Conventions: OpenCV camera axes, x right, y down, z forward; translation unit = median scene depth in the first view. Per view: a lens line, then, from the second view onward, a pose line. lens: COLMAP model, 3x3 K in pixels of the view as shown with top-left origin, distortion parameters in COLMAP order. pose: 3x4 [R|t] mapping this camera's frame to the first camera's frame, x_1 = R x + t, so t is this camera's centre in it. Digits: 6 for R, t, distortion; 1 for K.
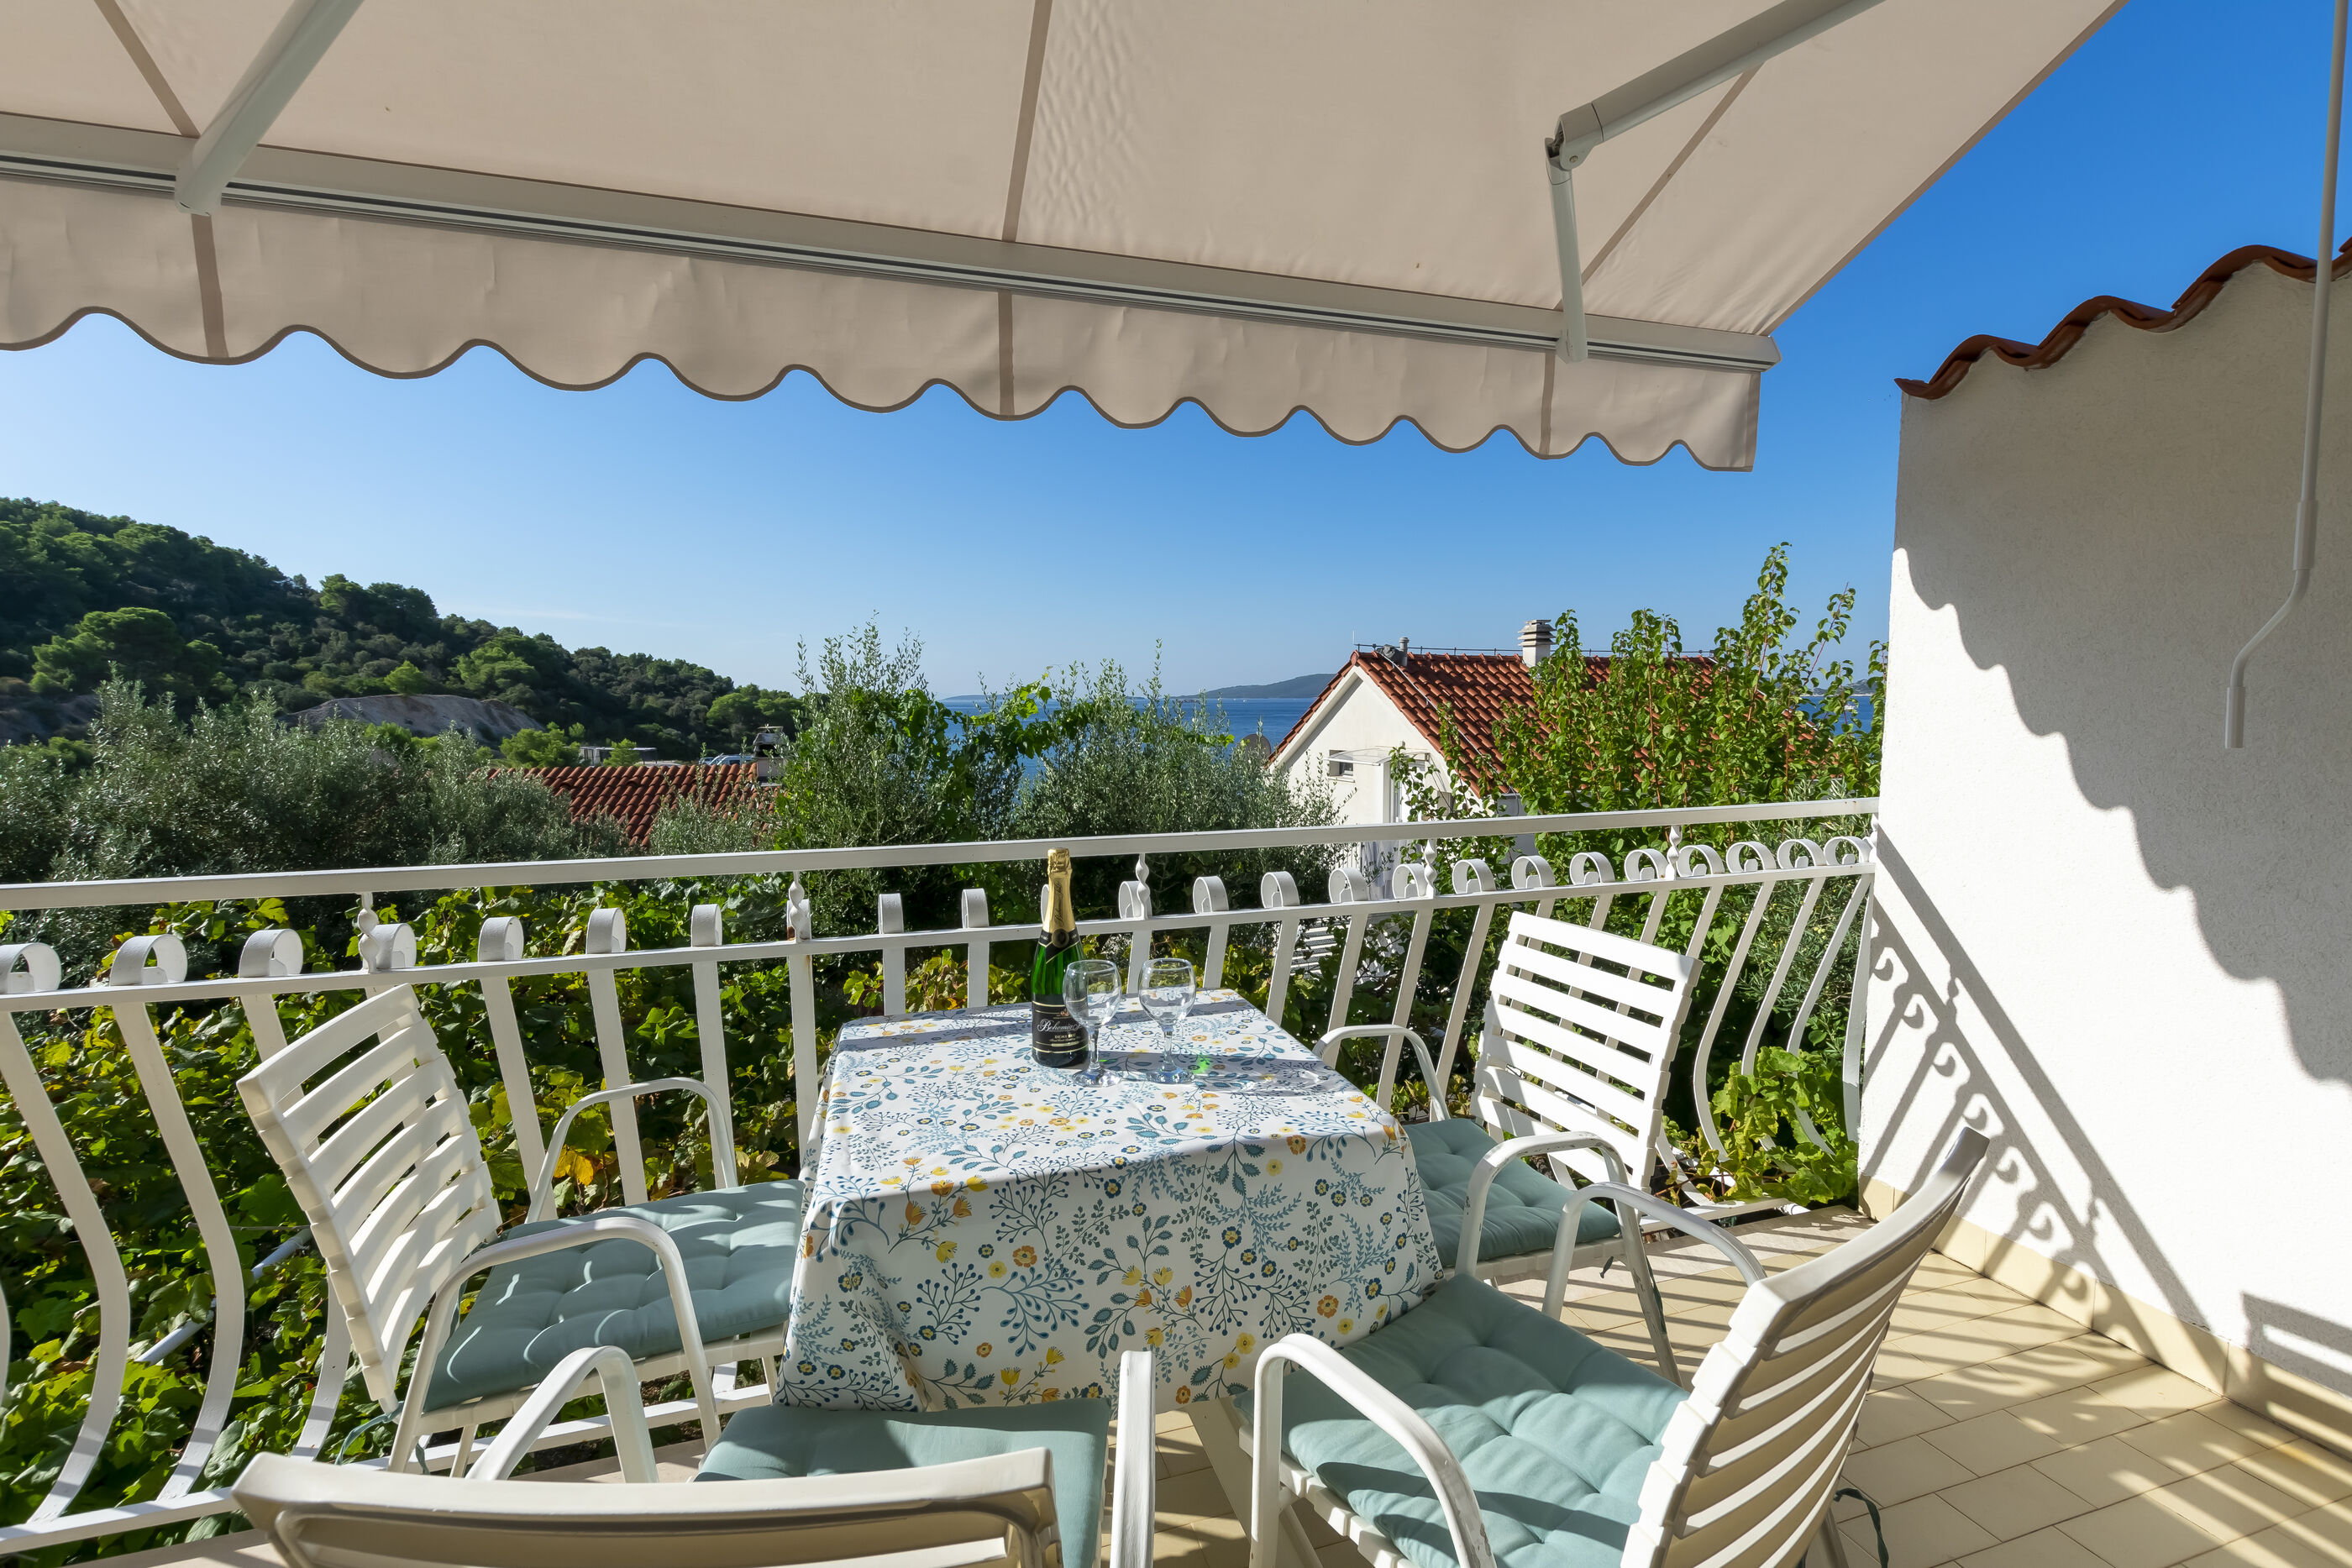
lens RADIAL K [[1016.1, 0, 1164.8], [0, 1016.1, 785.3], [0, 0, 1]] dist [0.000433, -0.000839]
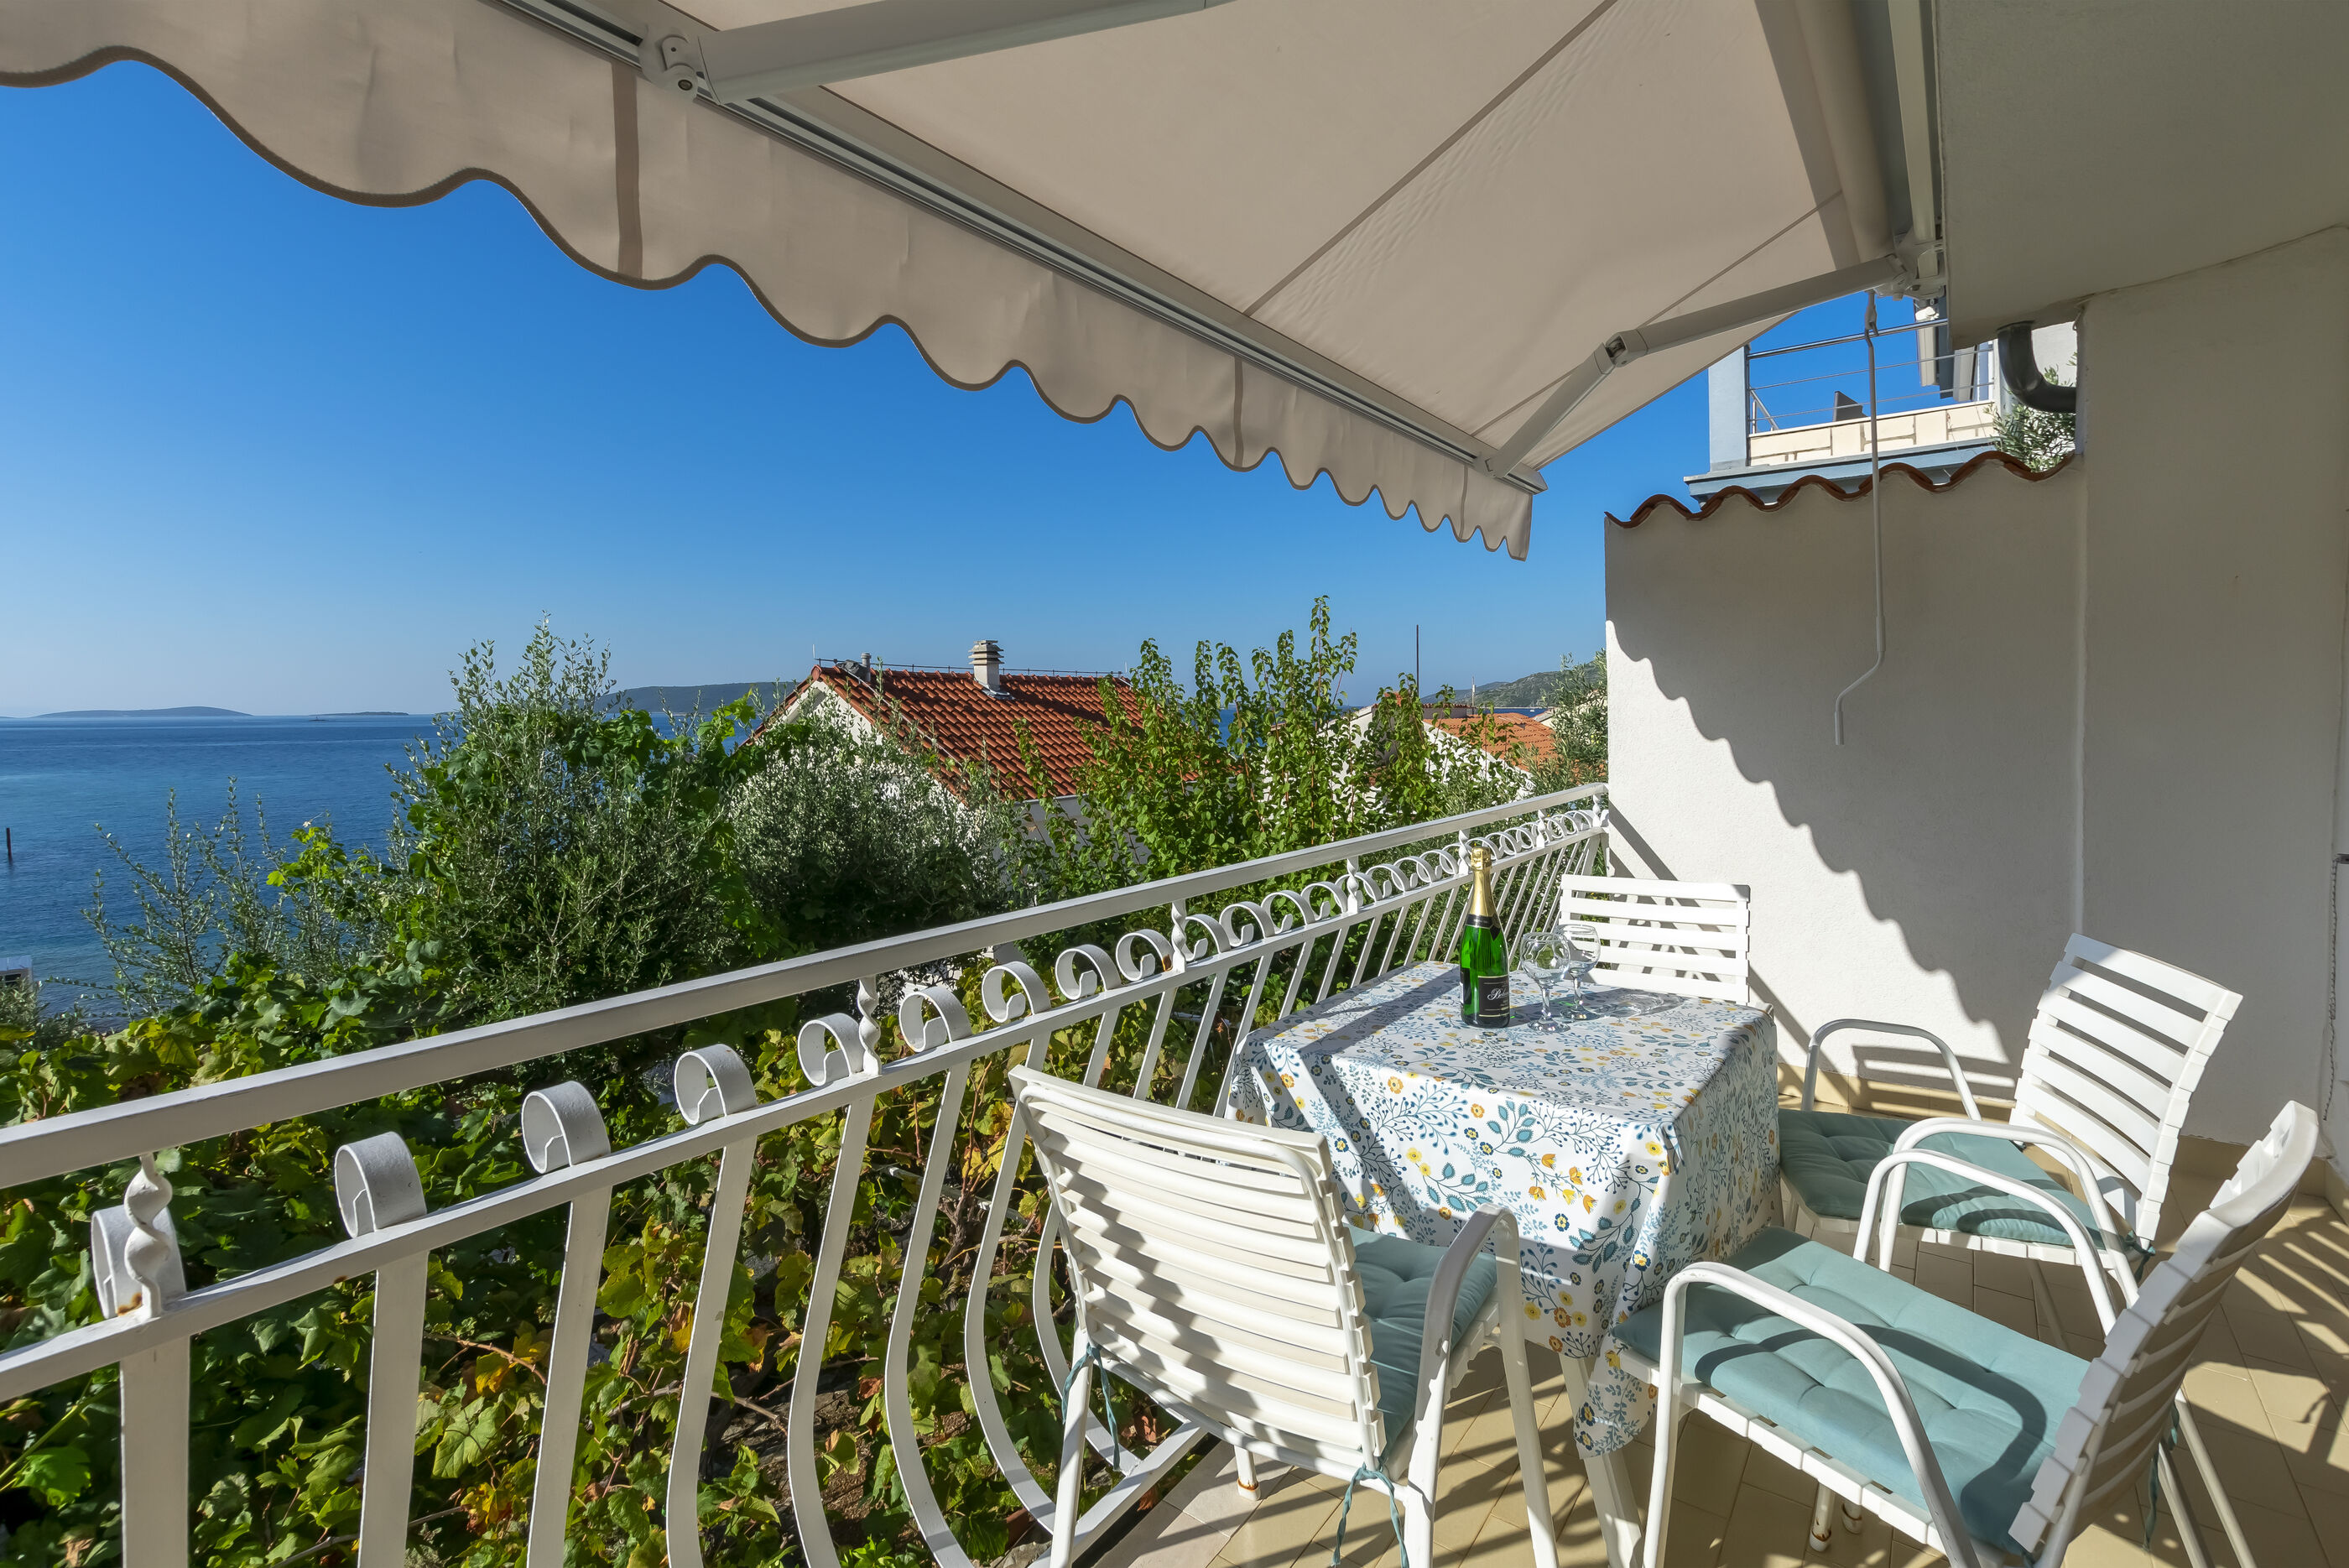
lens RADIAL K [[1011.2, 0, 1181.7], [0, 1011.2, 743.9], [0, 0, 1]] dist [0.001021, 0.000056]
pose [[0.820548, -0.021510, 0.571173, -0.839351], [0.052636, 0.997889, -0.038038, -0.026908], [-0.569149, 0.061276, 0.819948, 0.154398]]
